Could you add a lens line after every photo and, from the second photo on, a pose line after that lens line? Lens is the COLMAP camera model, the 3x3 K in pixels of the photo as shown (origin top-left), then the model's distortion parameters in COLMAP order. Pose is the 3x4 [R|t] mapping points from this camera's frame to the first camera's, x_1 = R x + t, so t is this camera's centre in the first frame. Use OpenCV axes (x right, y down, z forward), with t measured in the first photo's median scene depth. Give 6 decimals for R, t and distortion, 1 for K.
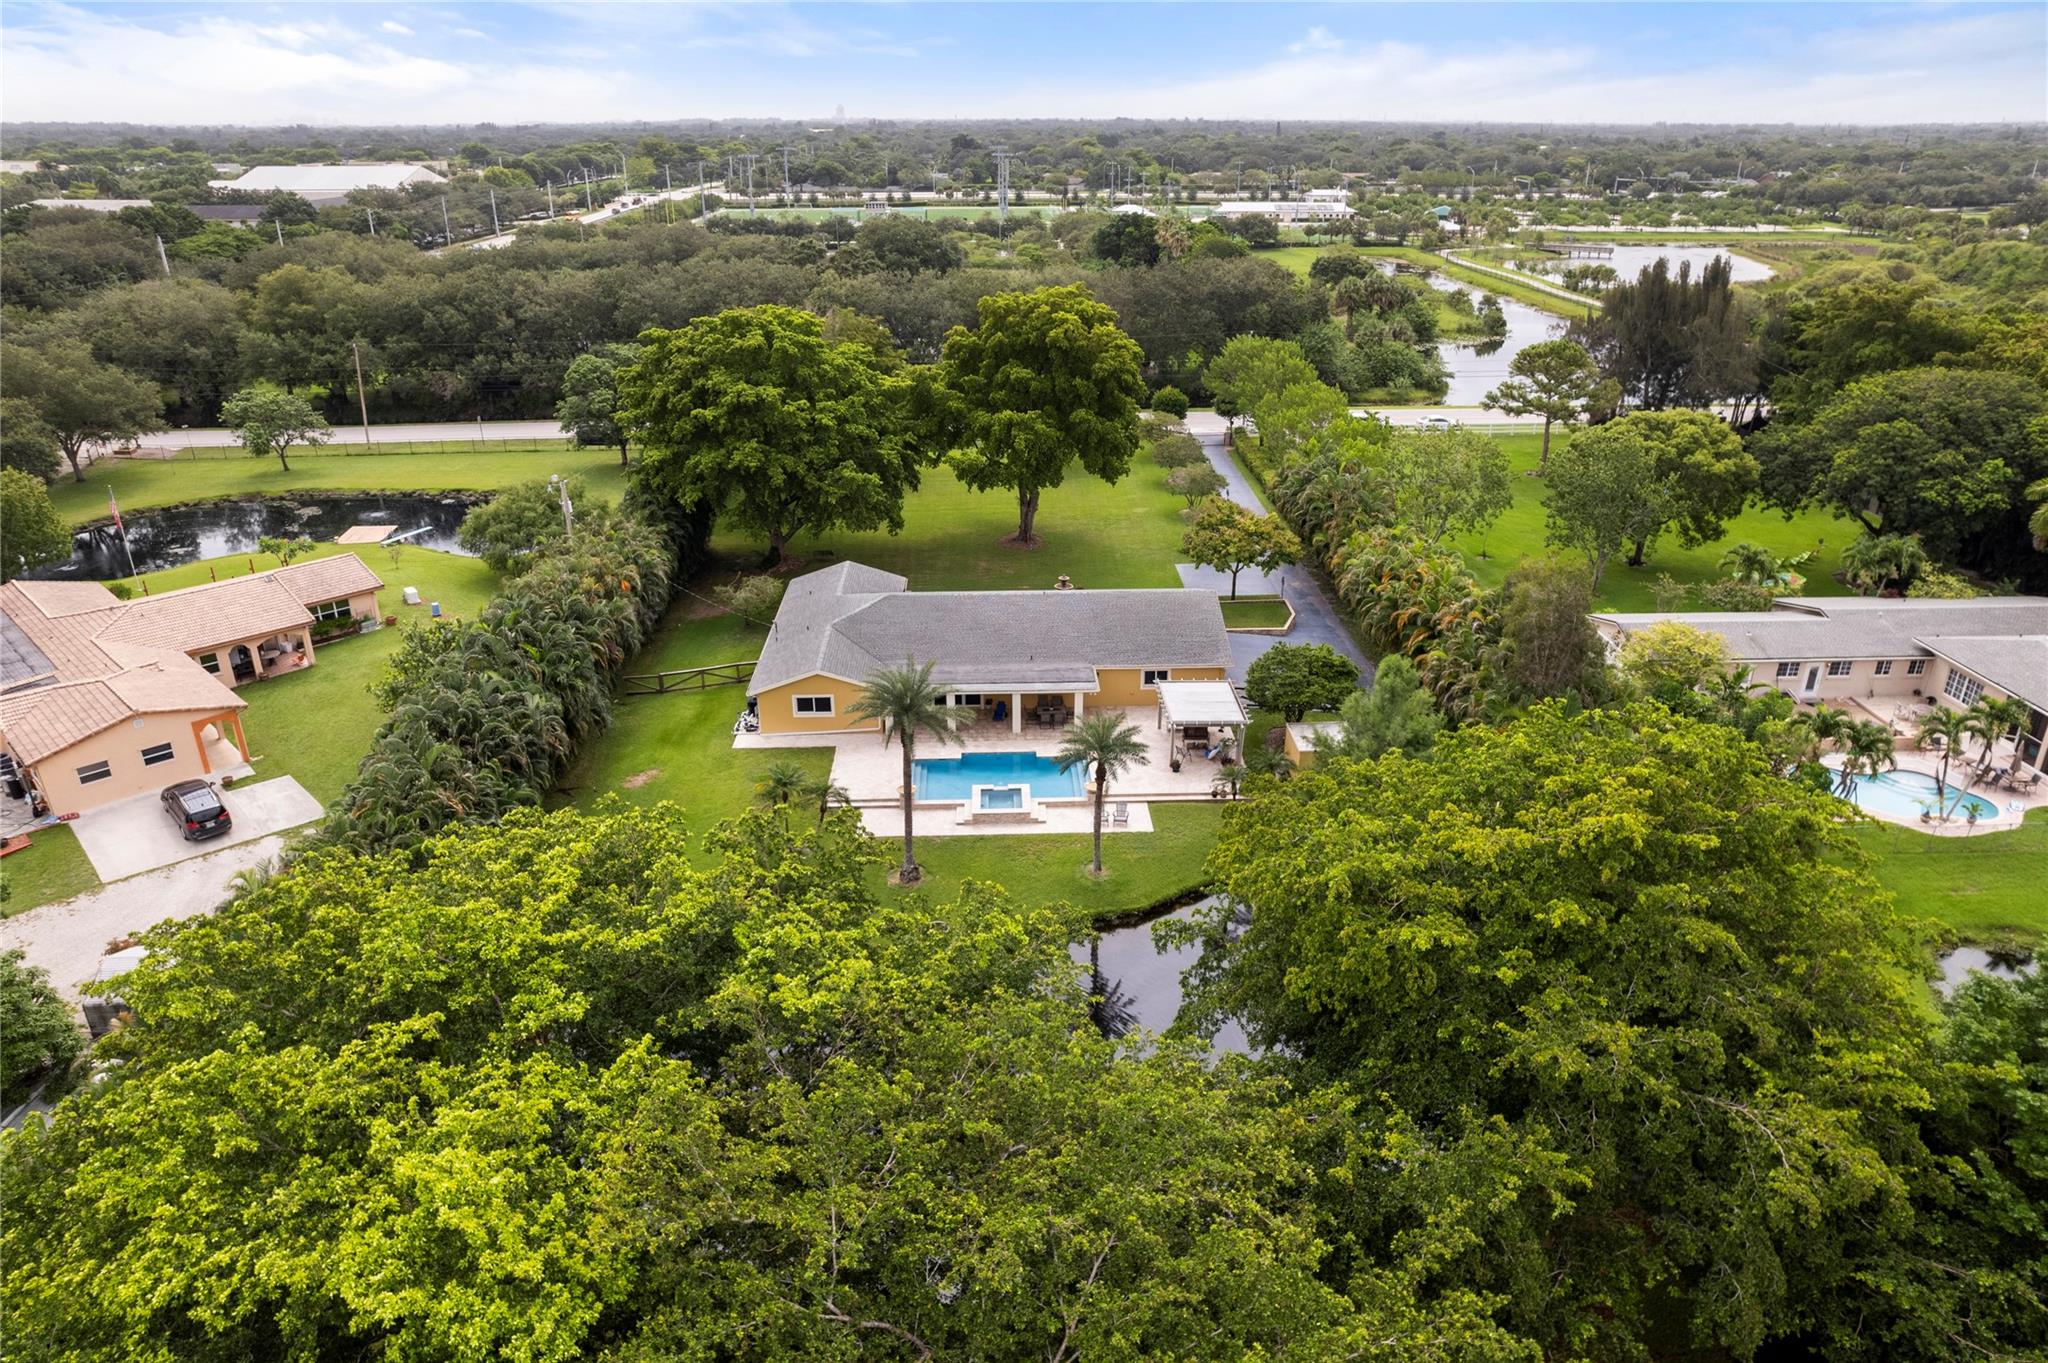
lens RADIAL K [[1303.3, 0, 1036.5], [0, 1303.3, 688.2], [0, 0, 1]] dist [-0.057984, 0.052270]
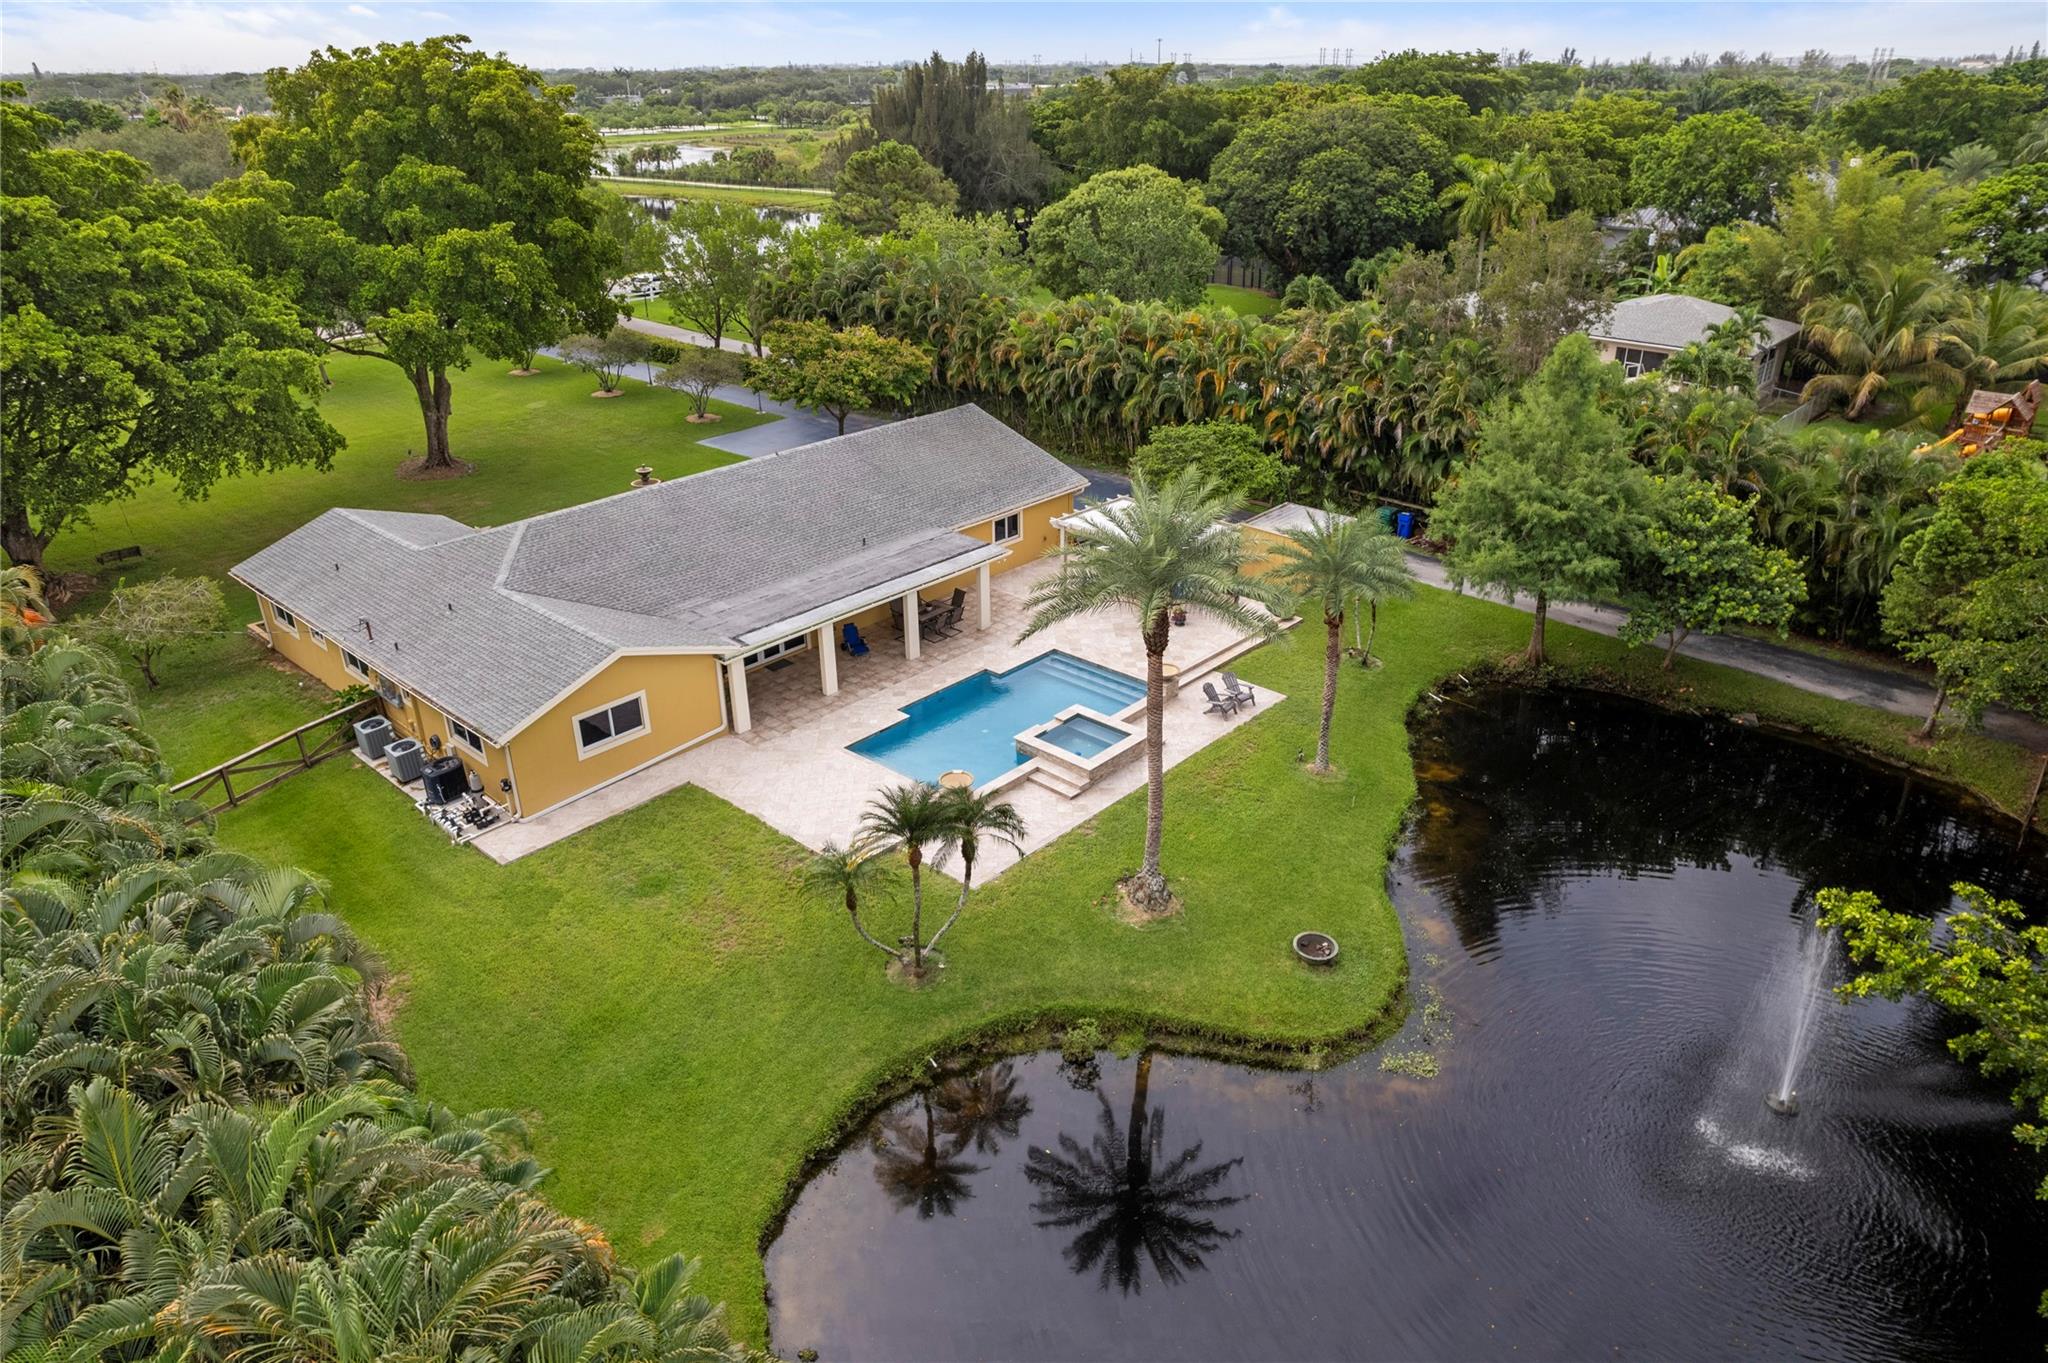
lens RADIAL K [[1303.3, 0, 1036.5], [0, 1303.3, 688.2], [0, 0, 1]] dist [-0.057984, 0.052270]
pose [[0.695358, -0.316959, 0.644992, -0.305375], [0.295106, 0.944263, 0.145875, -0.019695], [-0.655279, 0.088906, 0.750137, 0.413957]]
